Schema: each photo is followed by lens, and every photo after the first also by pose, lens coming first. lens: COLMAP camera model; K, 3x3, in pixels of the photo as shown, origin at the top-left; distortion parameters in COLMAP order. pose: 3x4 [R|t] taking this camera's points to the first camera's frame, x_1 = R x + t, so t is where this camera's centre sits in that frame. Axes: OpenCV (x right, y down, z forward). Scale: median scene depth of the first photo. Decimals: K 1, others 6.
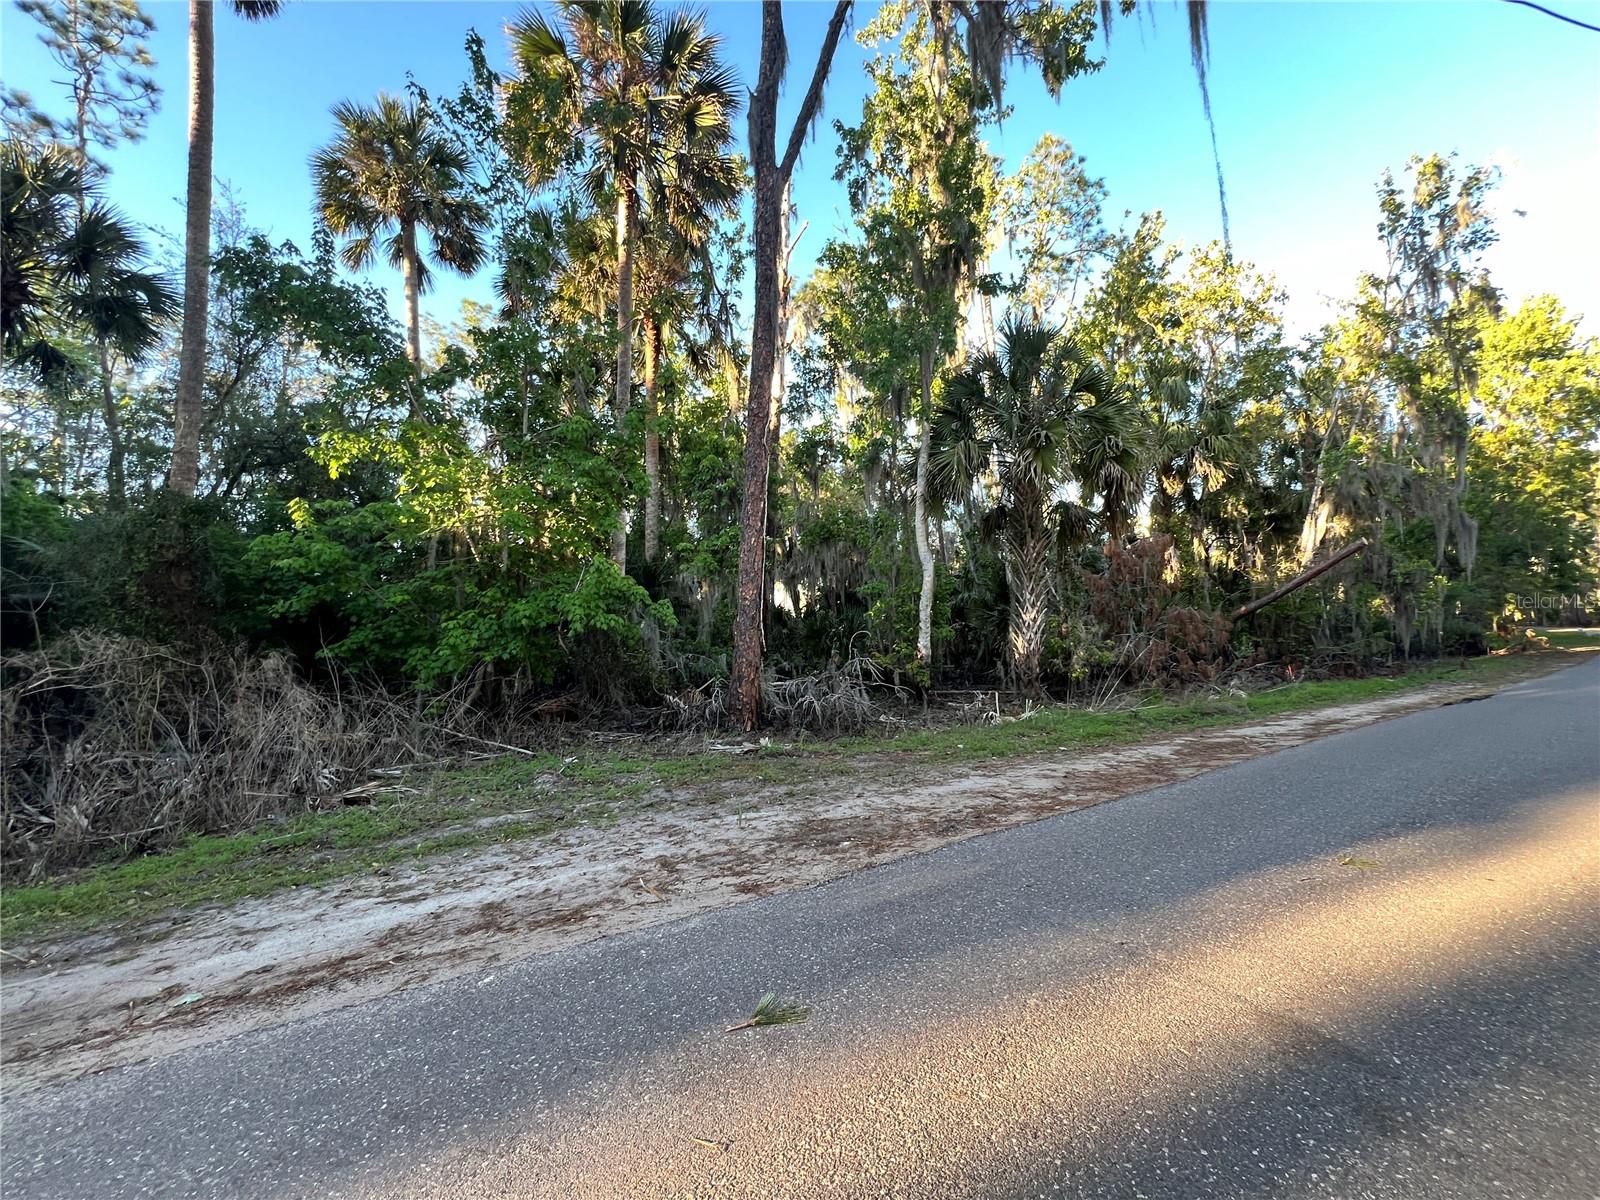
lens RADIAL K [[660.7, 0, 800.0], [0, 660.7, 600.0], [0, 0, 1]] dist [0.000136, -0.000002]
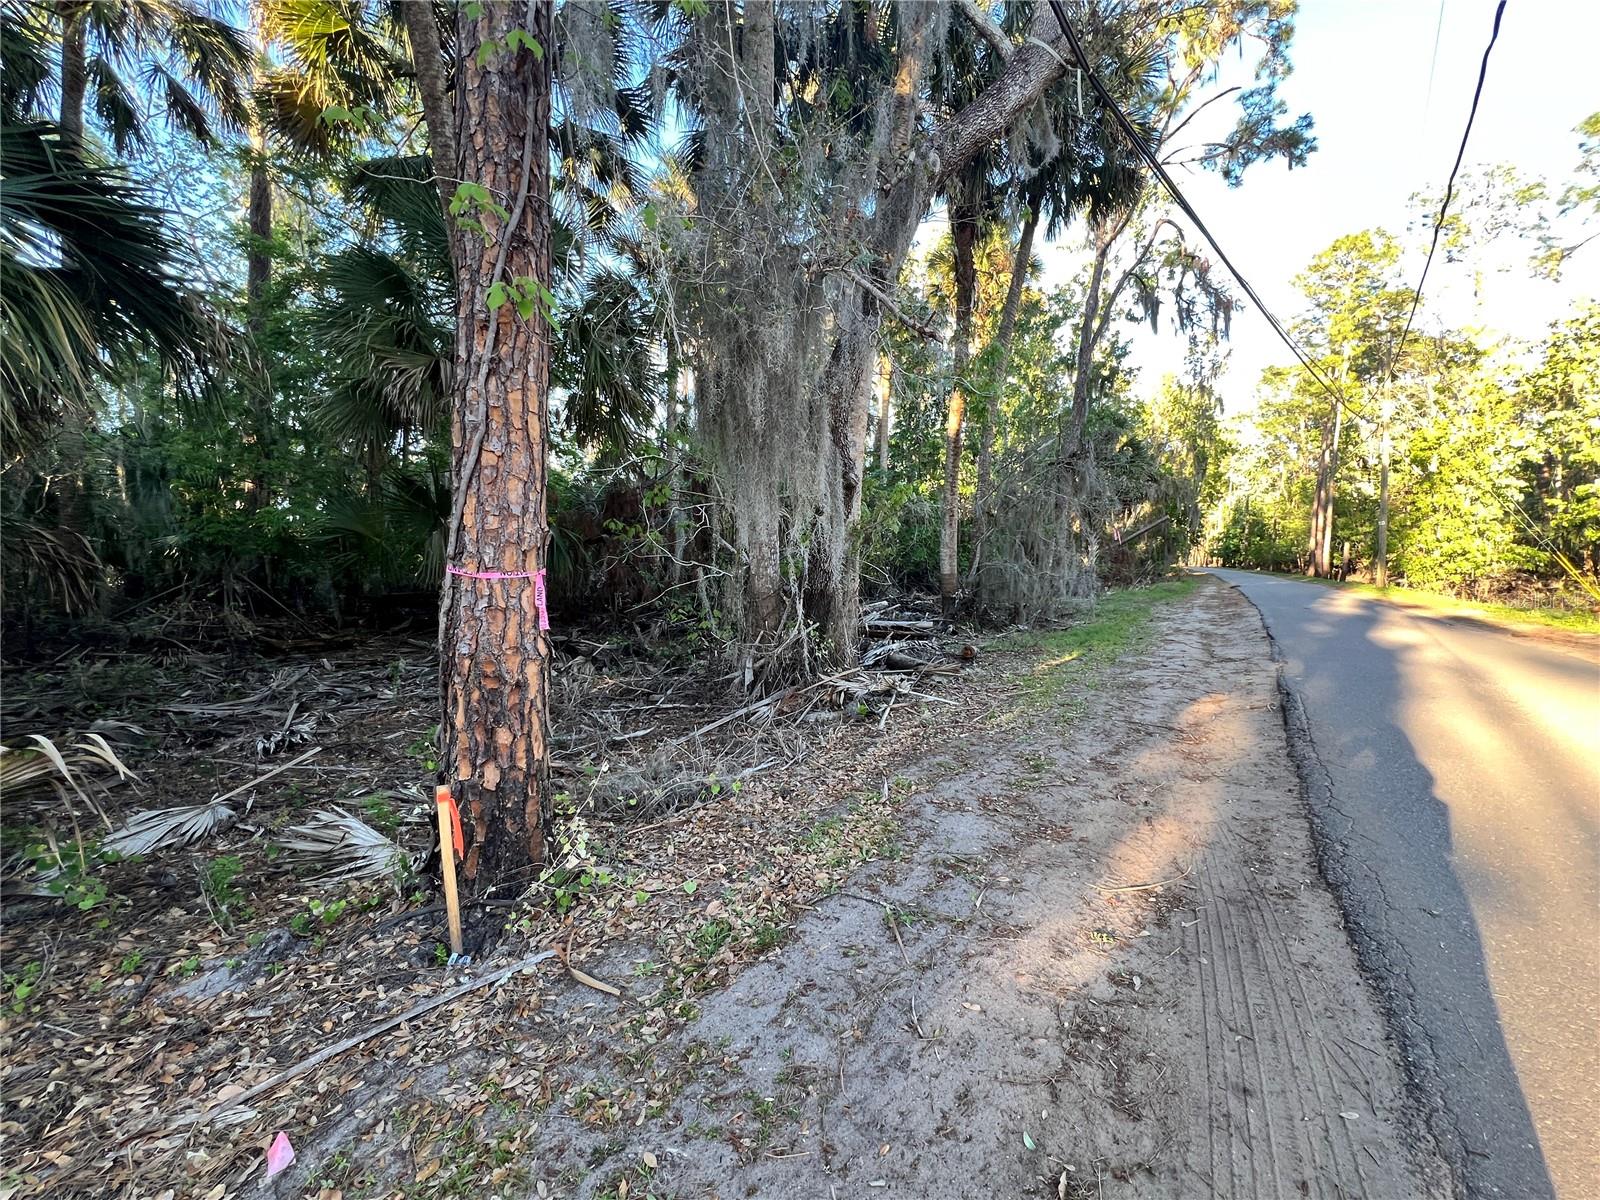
lens RADIAL K [[660.7, 0, 800.0], [0, 660.7, 600.0], [0, 0, 1]] dist [0.000136, -0.000002]
pose [[0.907330, -0.005607, 0.420381, -0.933444], [-0.038449, 0.994614, 0.096251, 0.014553], [-0.418657, -0.103495, 0.902228, -0.357729]]
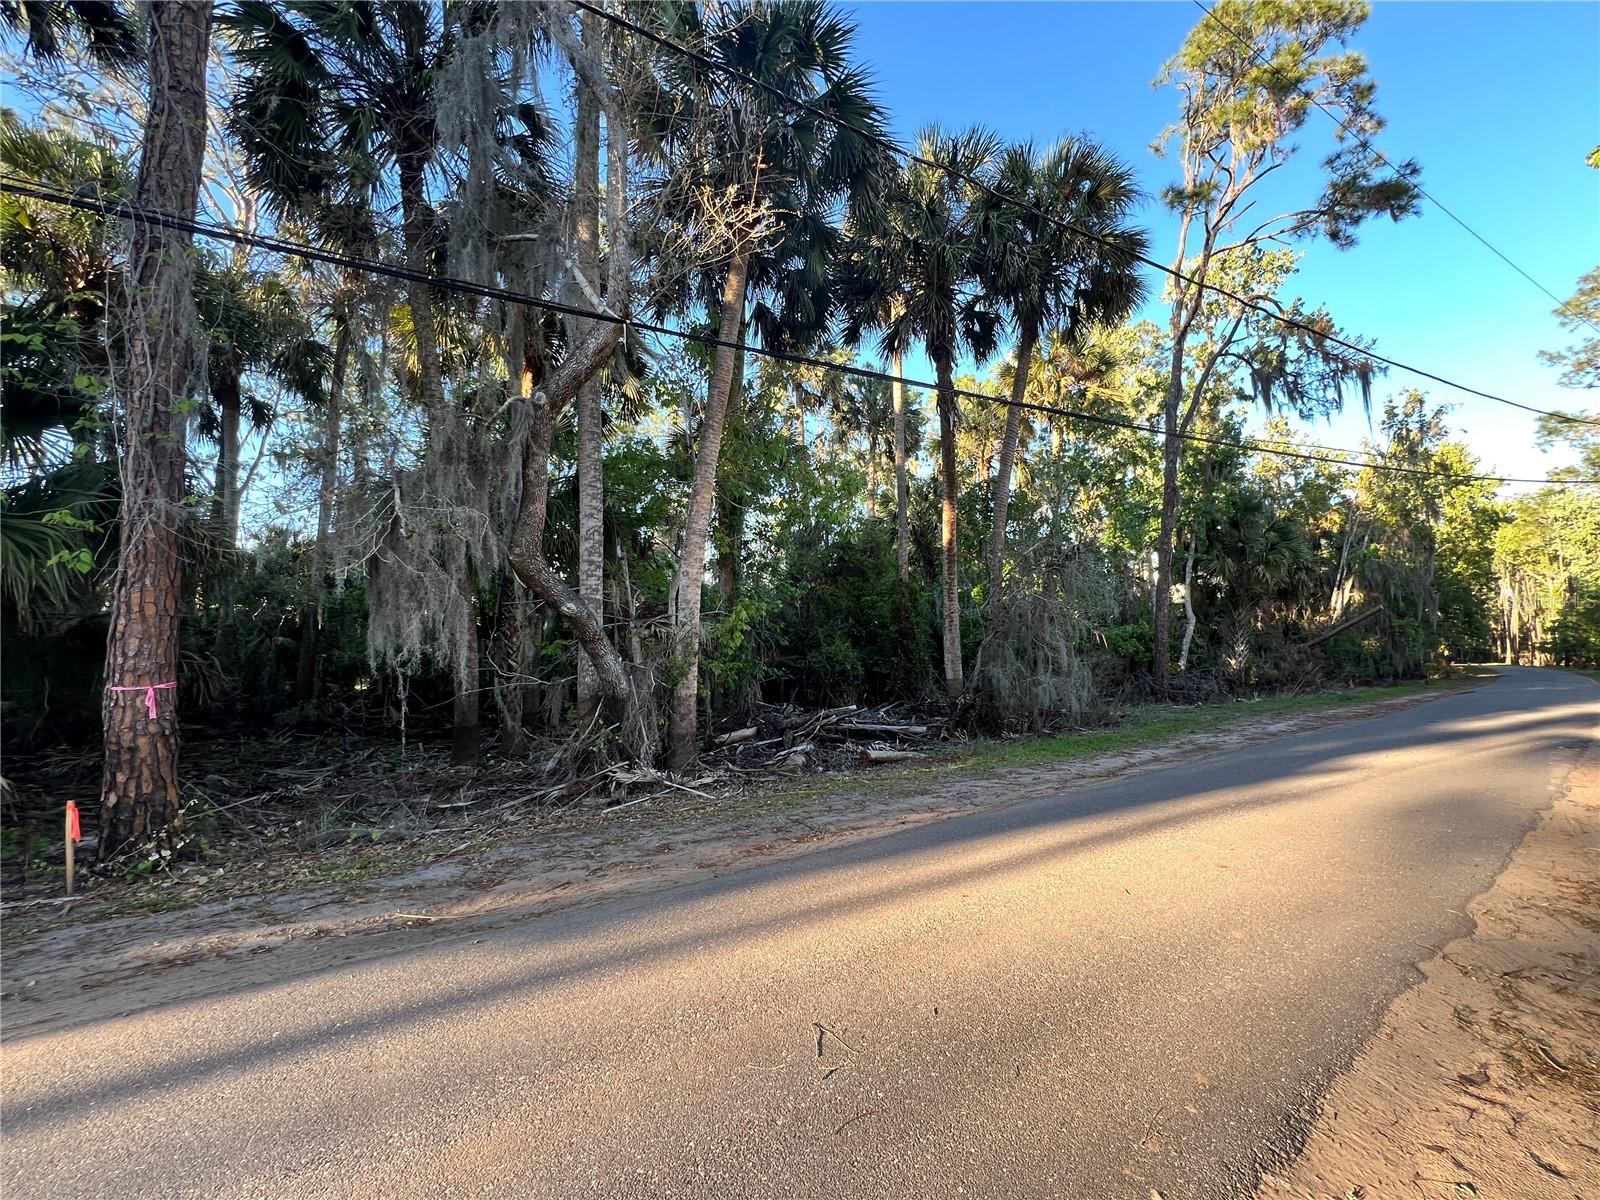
lens RADIAL K [[660.7, 0, 800.0], [0, 660.7, 600.0], [0, 0, 1]] dist [0.000136, -0.000002]
pose [[0.995205, 0.020790, 0.095579, -0.706863], [-0.016292, 0.998733, -0.047605, -0.000628], [-0.096447, 0.045820, 0.994283, -0.484320]]
